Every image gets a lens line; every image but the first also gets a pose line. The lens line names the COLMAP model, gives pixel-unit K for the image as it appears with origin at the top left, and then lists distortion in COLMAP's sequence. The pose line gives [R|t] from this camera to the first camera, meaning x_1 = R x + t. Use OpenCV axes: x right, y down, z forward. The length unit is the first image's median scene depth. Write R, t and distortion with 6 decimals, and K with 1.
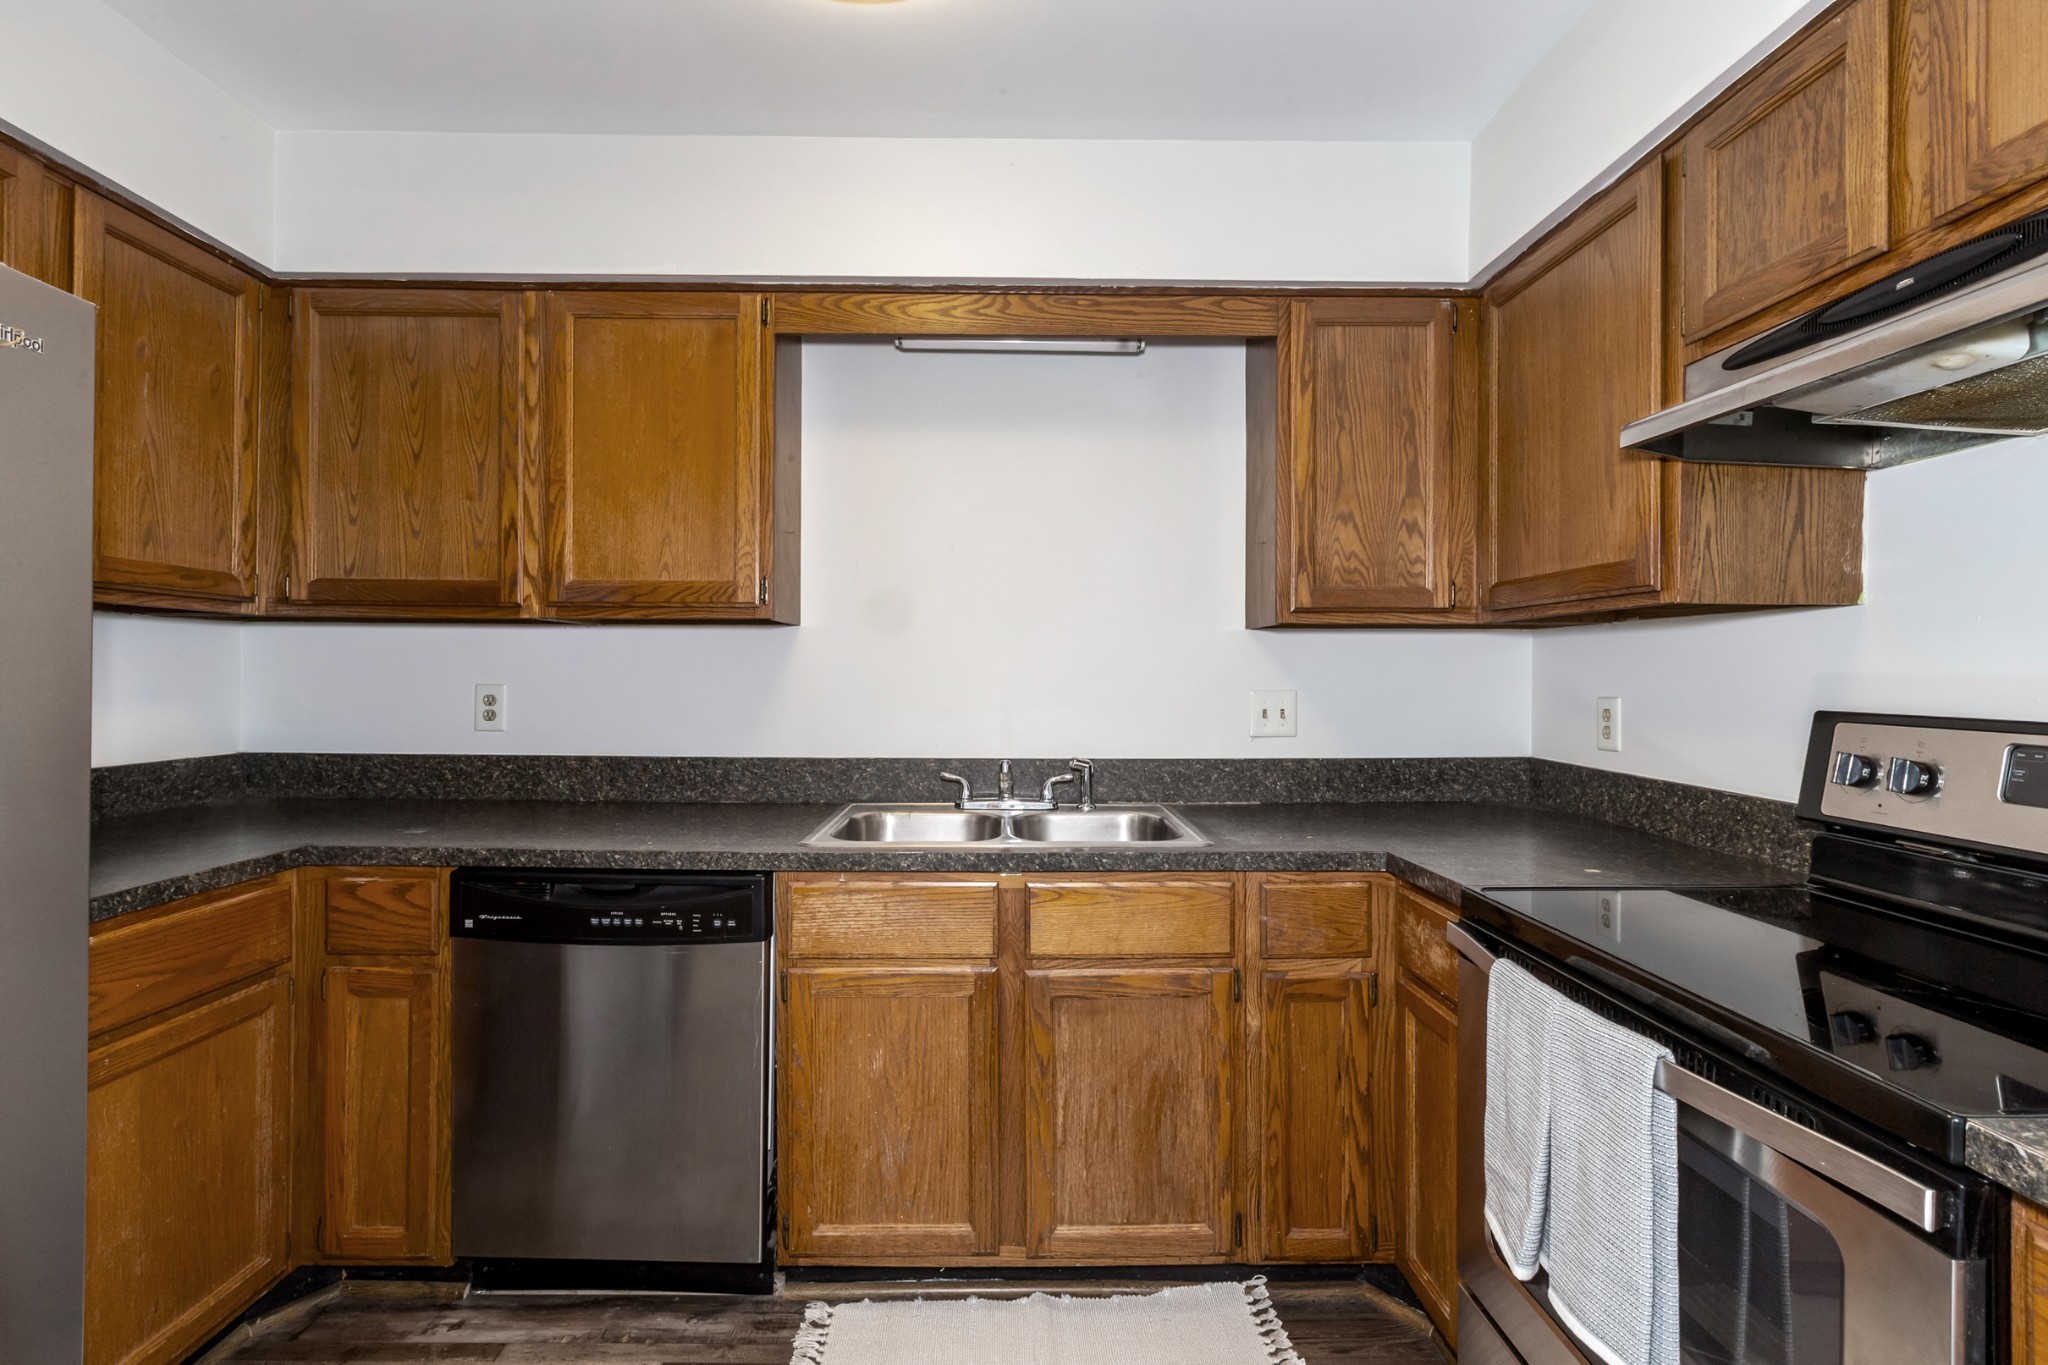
lens RADIAL K [[927.3, 0, 1017.0], [0, 927.3, 674.0], [0, 0, 1]] dist [-0.000092, 0.000745]
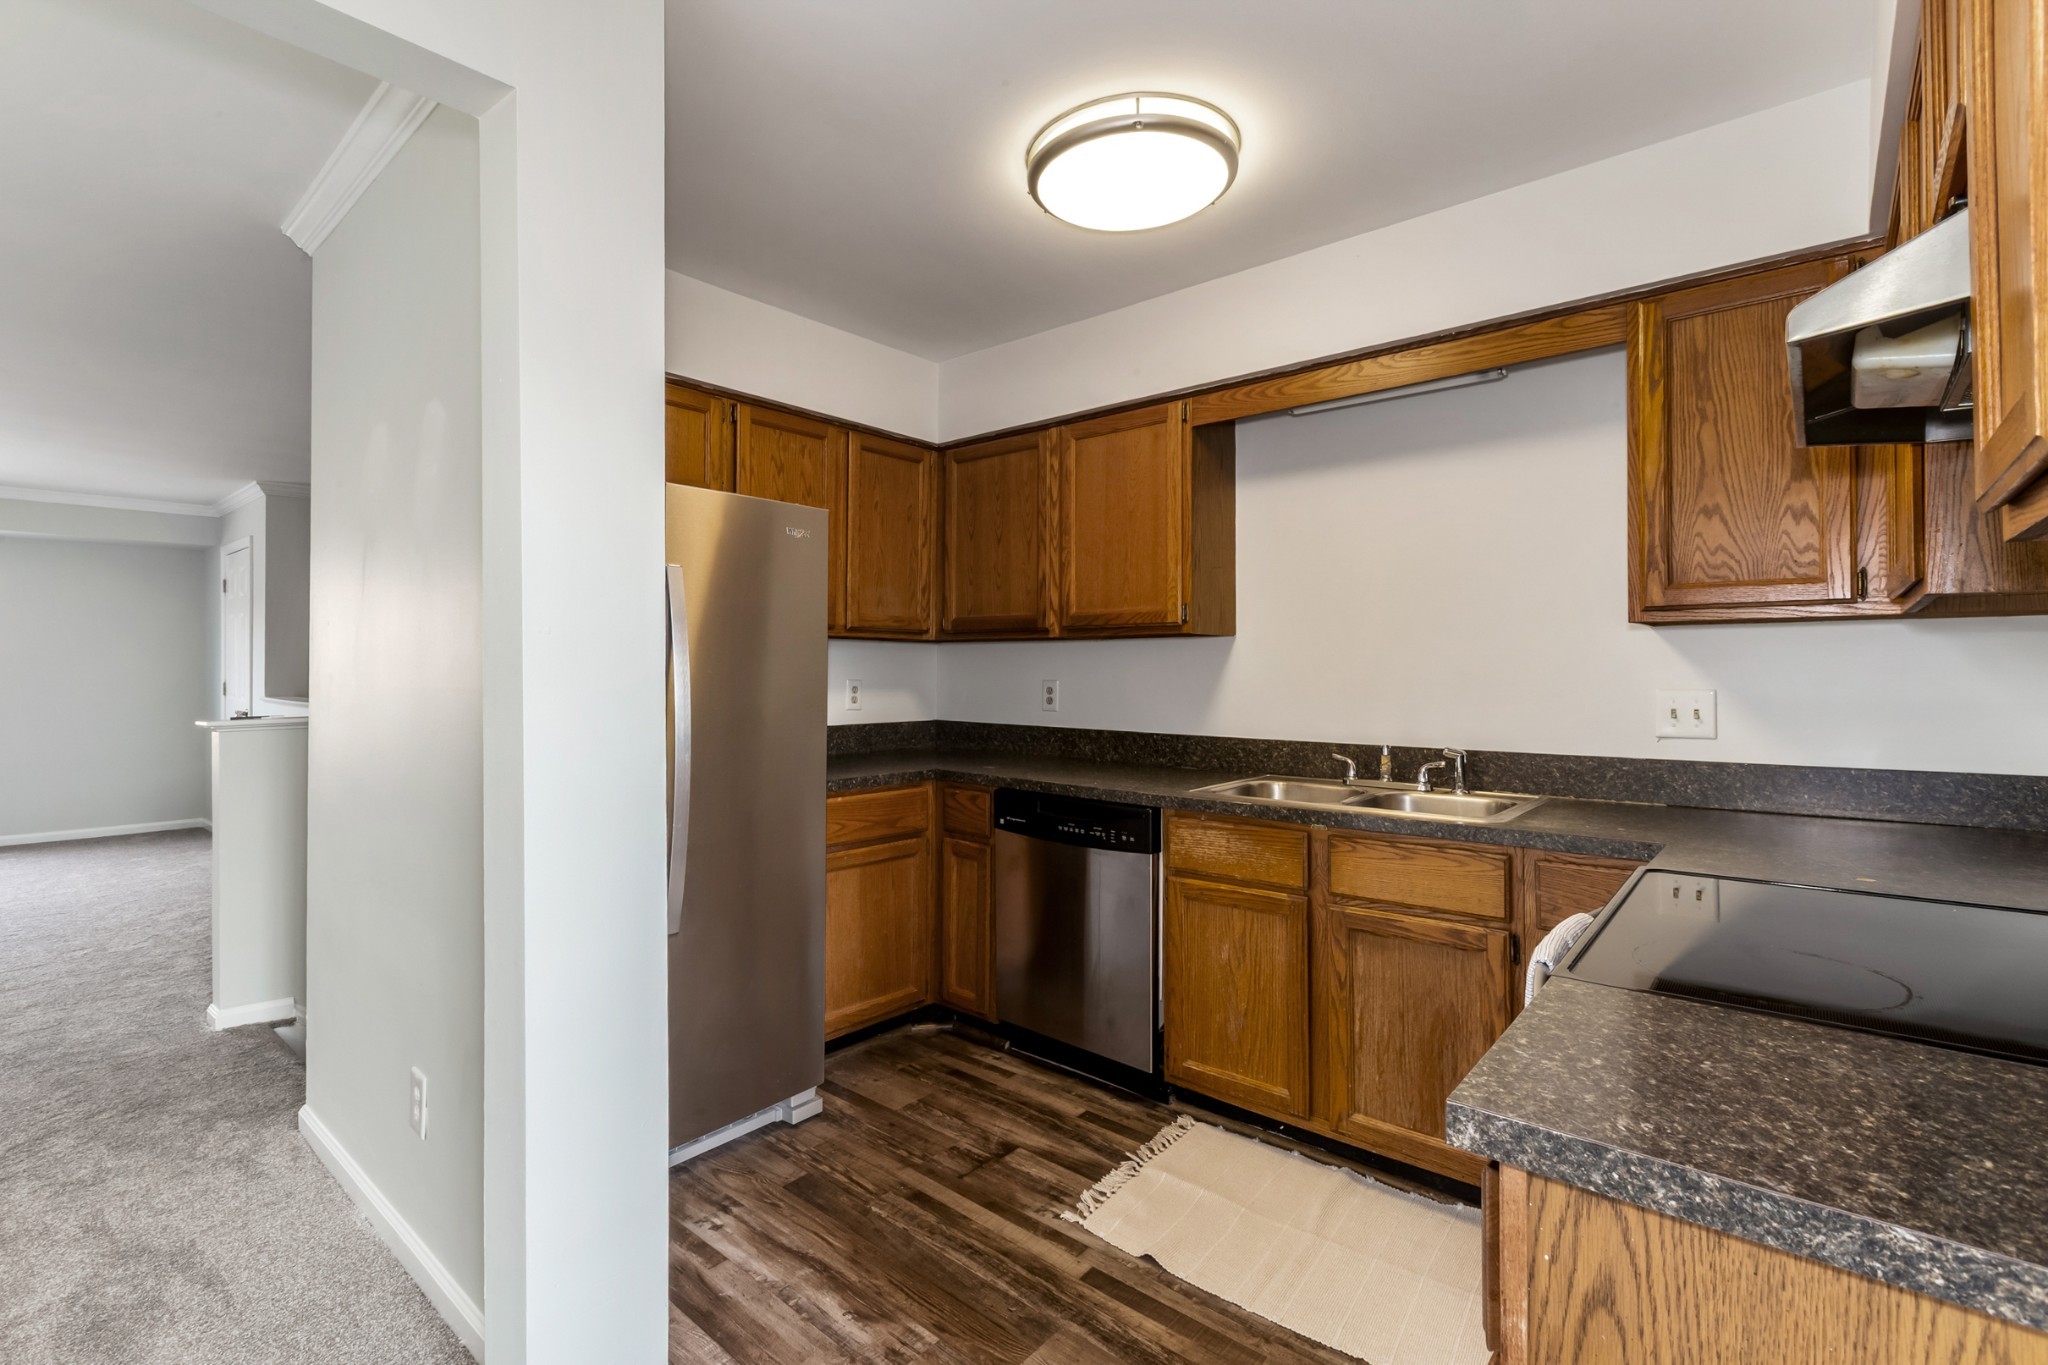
lens RADIAL K [[927.3, 0, 1017.0], [0, 927.3, 674.0], [0, 0, 1]] dist [-0.000092, 0.000745]
pose [[0.752781, -0.000935, -0.658271, 0.510615], [-0.000557, 0.999998, -0.002057, 0.004794], [0.658271, 0.001915, 0.752778, -0.237948]]
